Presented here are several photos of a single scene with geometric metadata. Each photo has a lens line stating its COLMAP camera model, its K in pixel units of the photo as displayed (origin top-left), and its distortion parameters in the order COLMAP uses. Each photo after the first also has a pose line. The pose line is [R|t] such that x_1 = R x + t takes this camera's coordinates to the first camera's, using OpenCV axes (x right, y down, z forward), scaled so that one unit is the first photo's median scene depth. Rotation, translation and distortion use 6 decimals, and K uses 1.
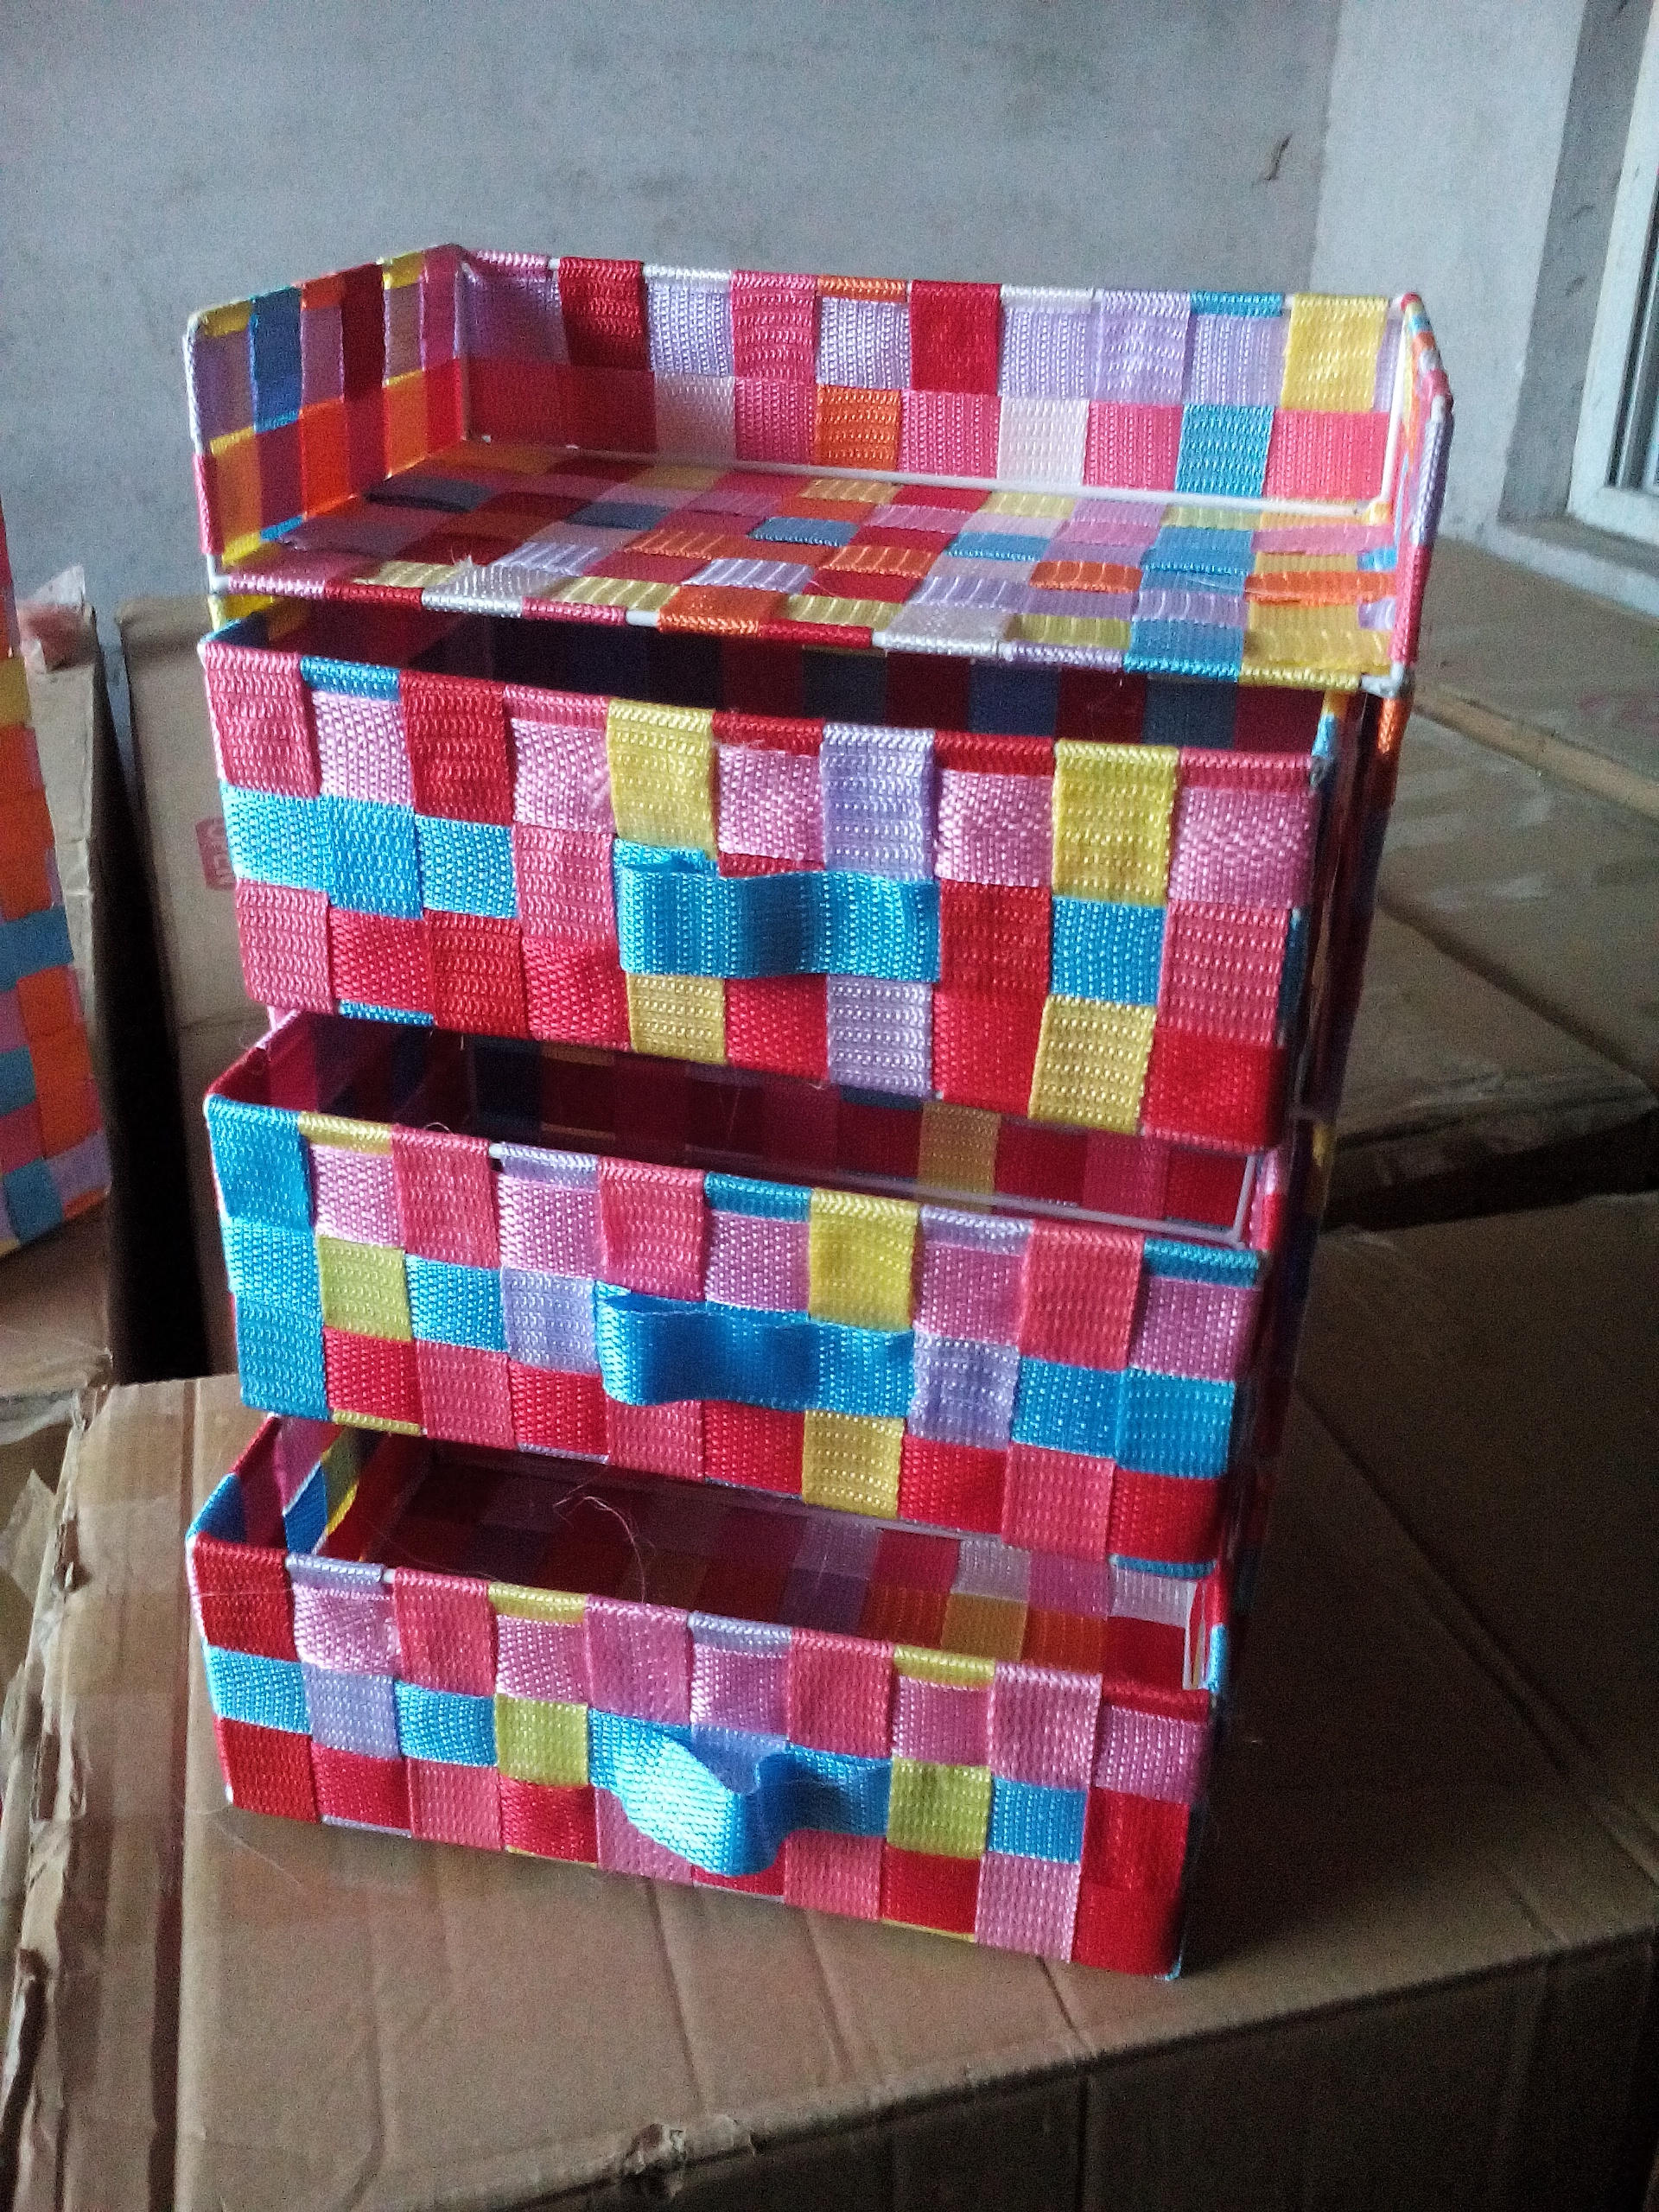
lens RADIAL K [[1896.3, 0, 829.5], [0, 1896.3, 1106.0], [0, 0, 1]] dist [-0.042786, -0.008080]
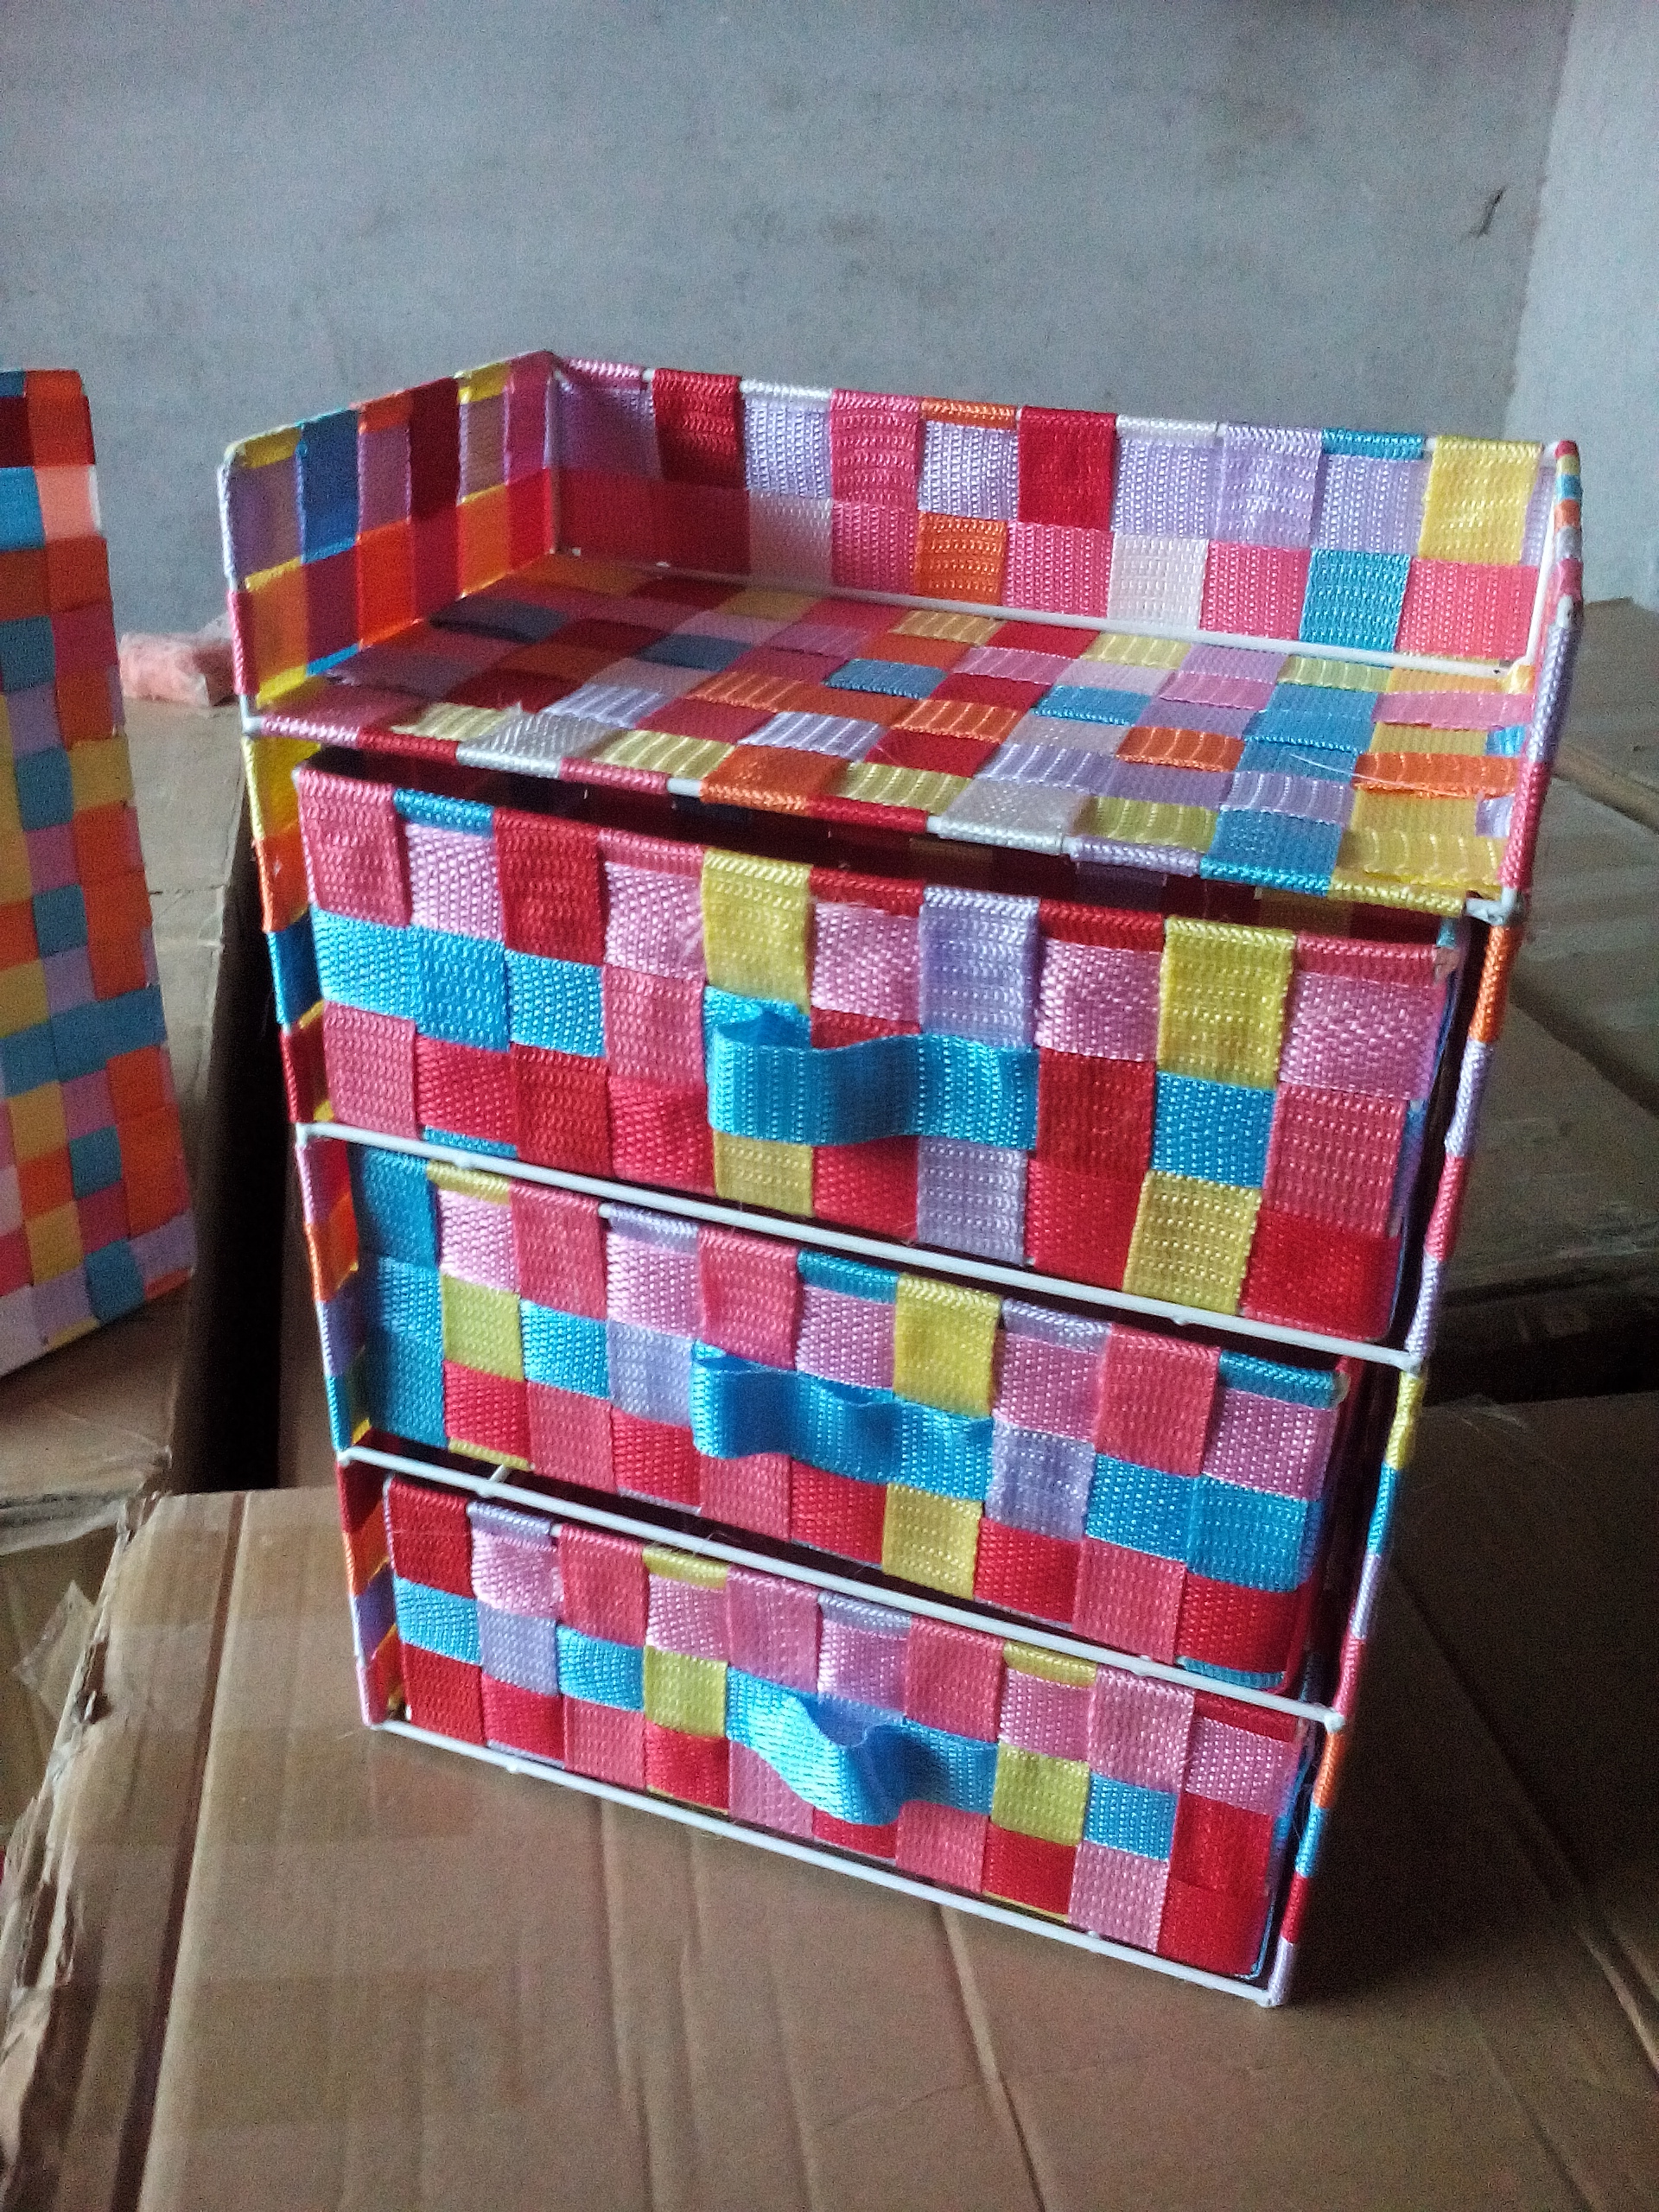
lens RADIAL K [[1912.5, 0, 834.6], [0, 1912.5, 1115.9], [0, 0, 1]] dist [-0.041246, -0.009687]
pose [[0.995206, 0.053154, -0.082101, 0.048547], [-0.054361, 0.998443, -0.012537, -0.073740], [0.081306, 0.016940, 0.996545, 0.063763]]
